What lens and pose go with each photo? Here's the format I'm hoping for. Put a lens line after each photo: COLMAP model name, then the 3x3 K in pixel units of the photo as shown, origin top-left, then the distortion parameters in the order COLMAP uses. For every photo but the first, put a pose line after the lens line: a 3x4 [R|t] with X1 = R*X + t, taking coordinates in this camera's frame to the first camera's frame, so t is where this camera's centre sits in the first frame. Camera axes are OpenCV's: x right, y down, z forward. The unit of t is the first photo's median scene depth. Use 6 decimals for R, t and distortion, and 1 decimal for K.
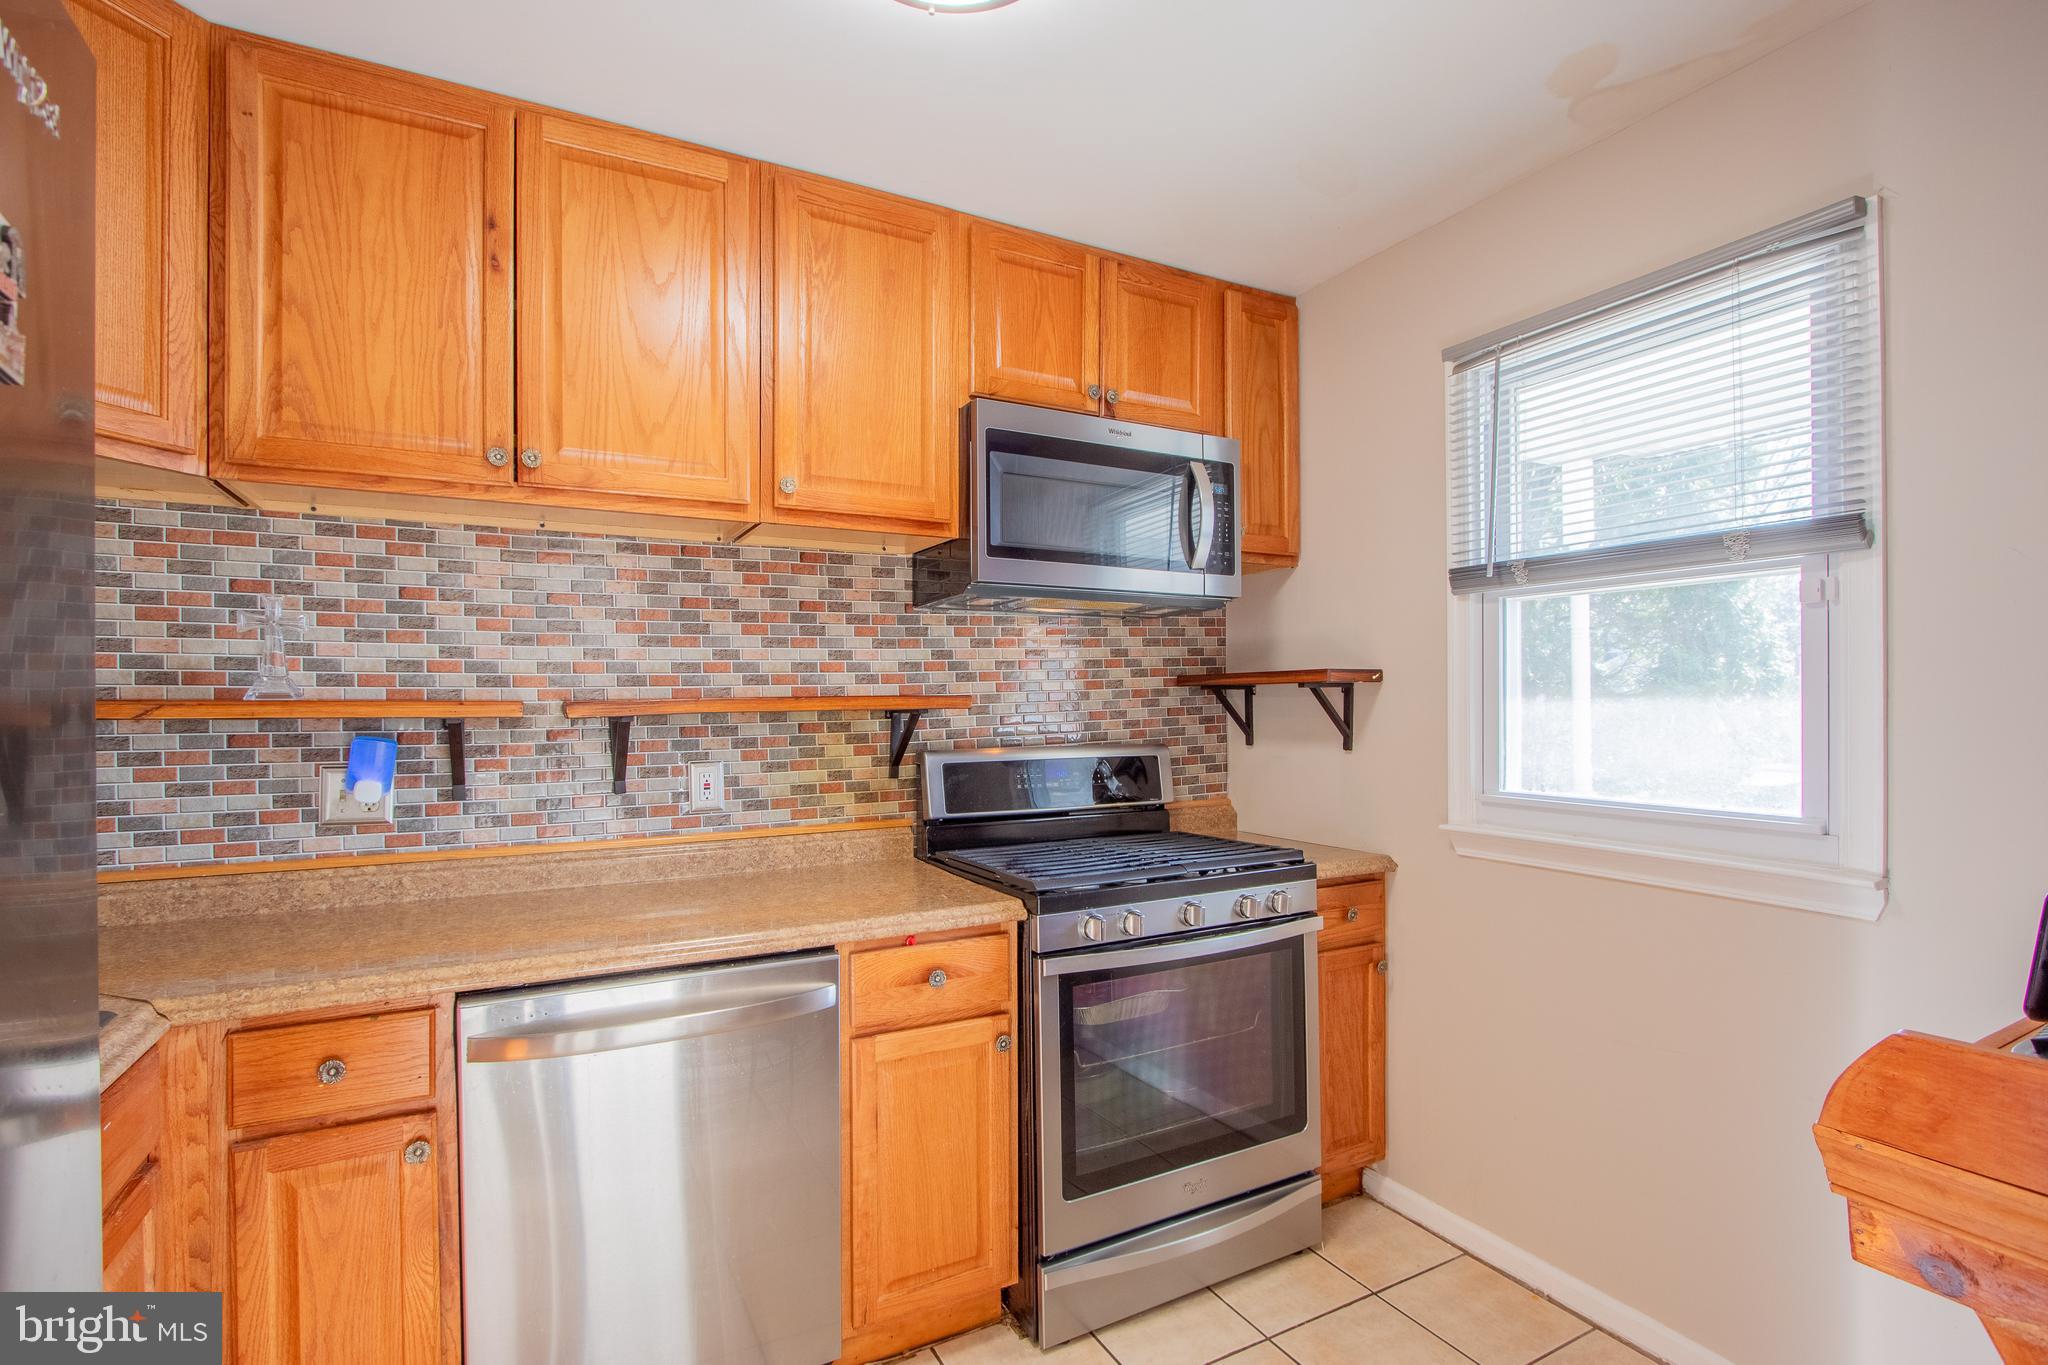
lens RADIAL K [[981.6, 0, 1019.8], [0, 981.6, 701.4], [0, 0, 1]] dist [-0.014038, 0.000965]
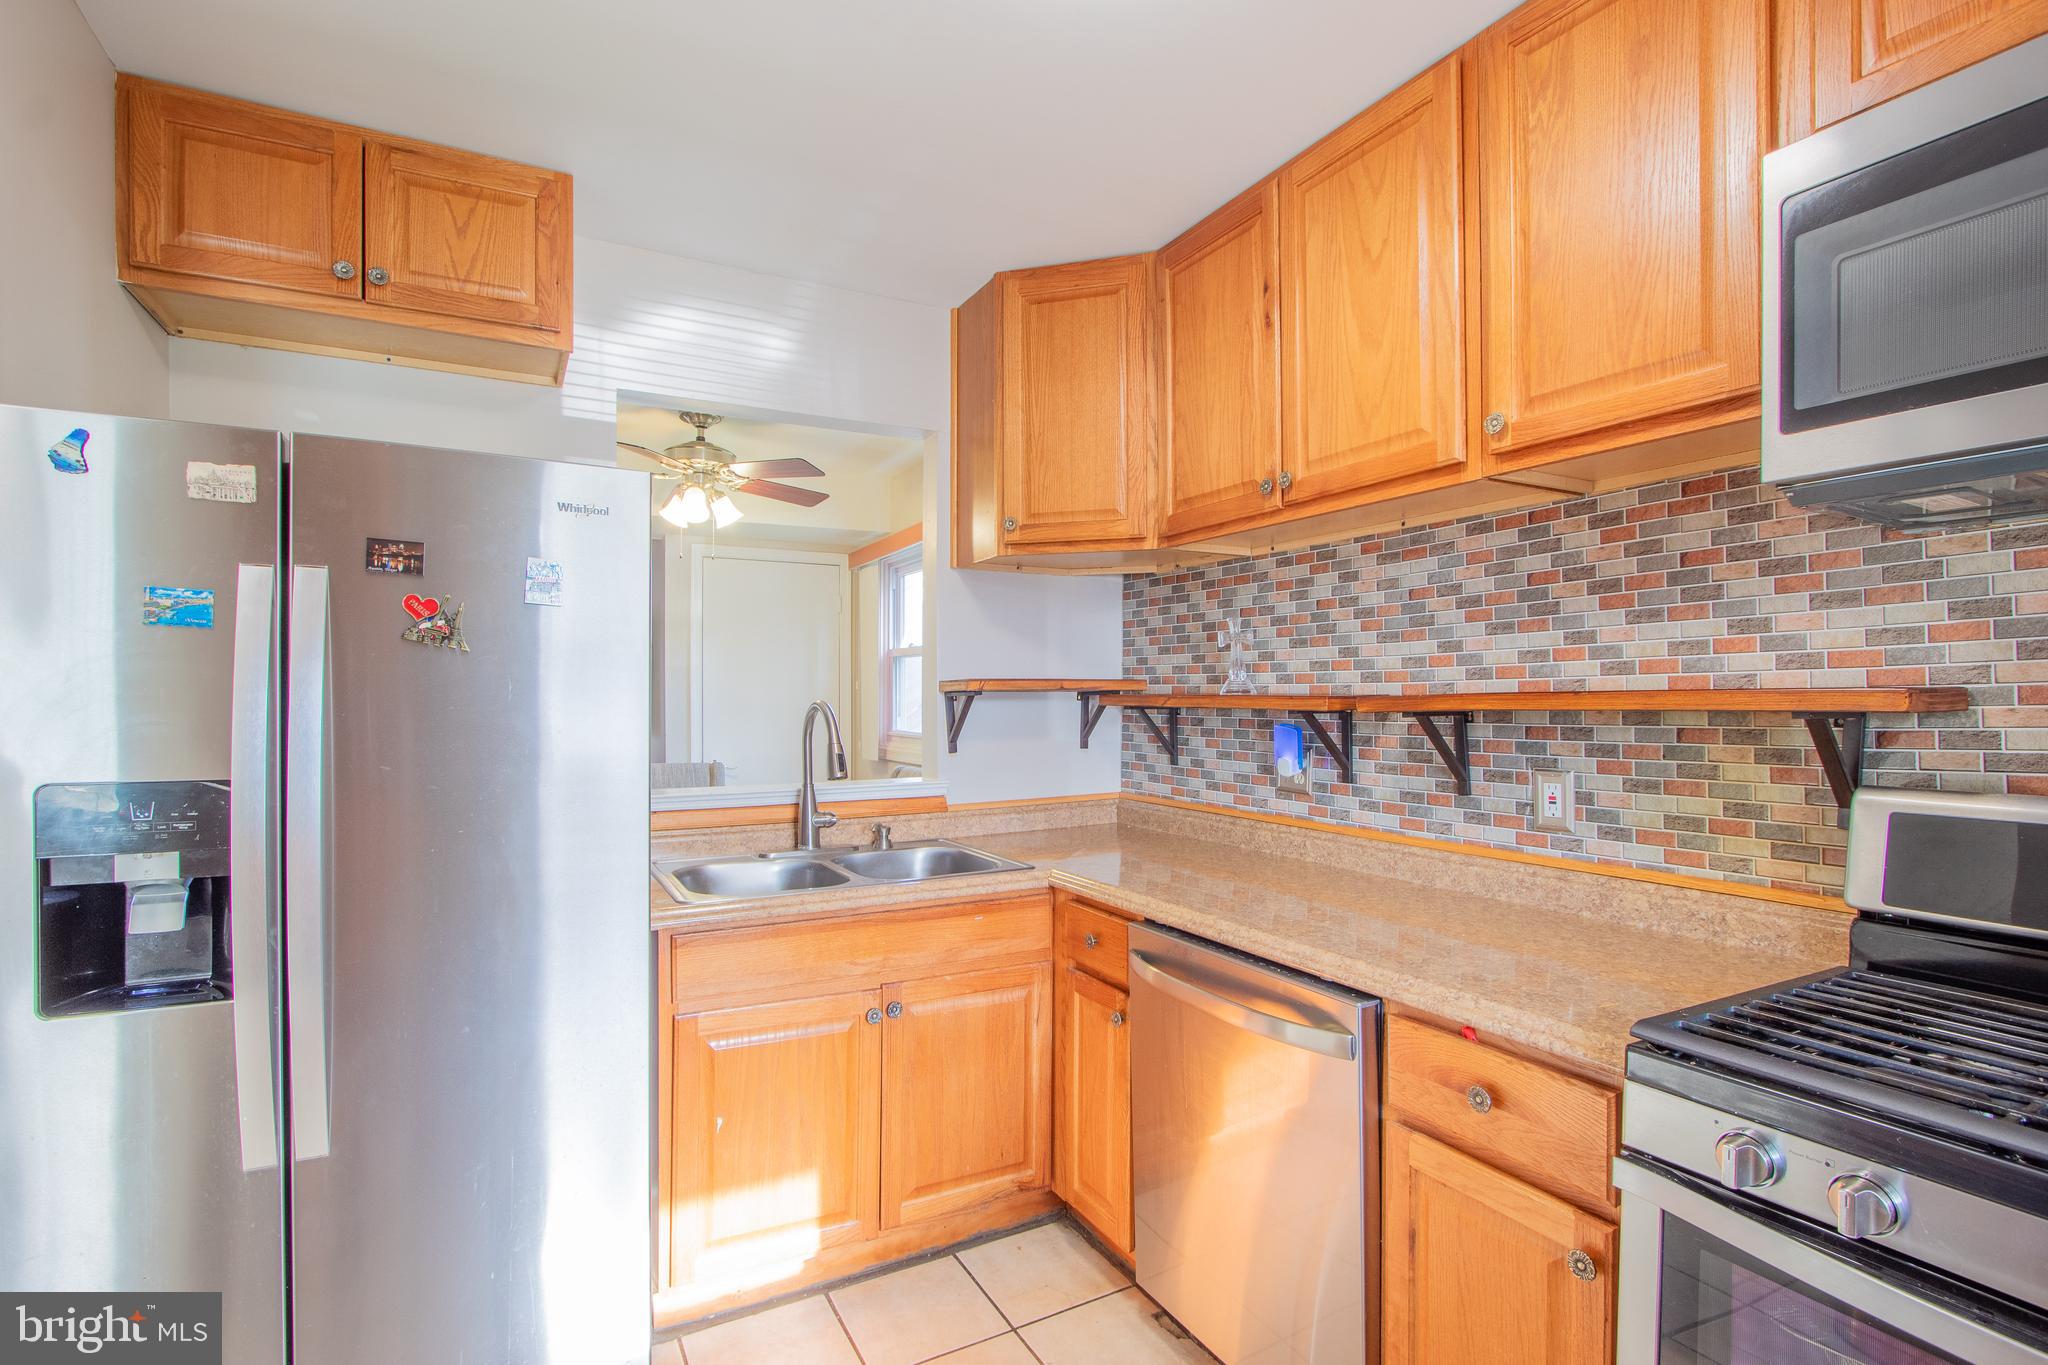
lens RADIAL K [[981.6, 0, 1019.8], [0, 981.6, 701.4], [0, 0, 1]] dist [-0.014038, 0.000965]
pose [[-0.016368, 0.013952, -0.999769, 0.511387], [0.008344, 0.999870, 0.013817, -0.011141], [0.999831, -0.008116, -0.016483, 0.575582]]
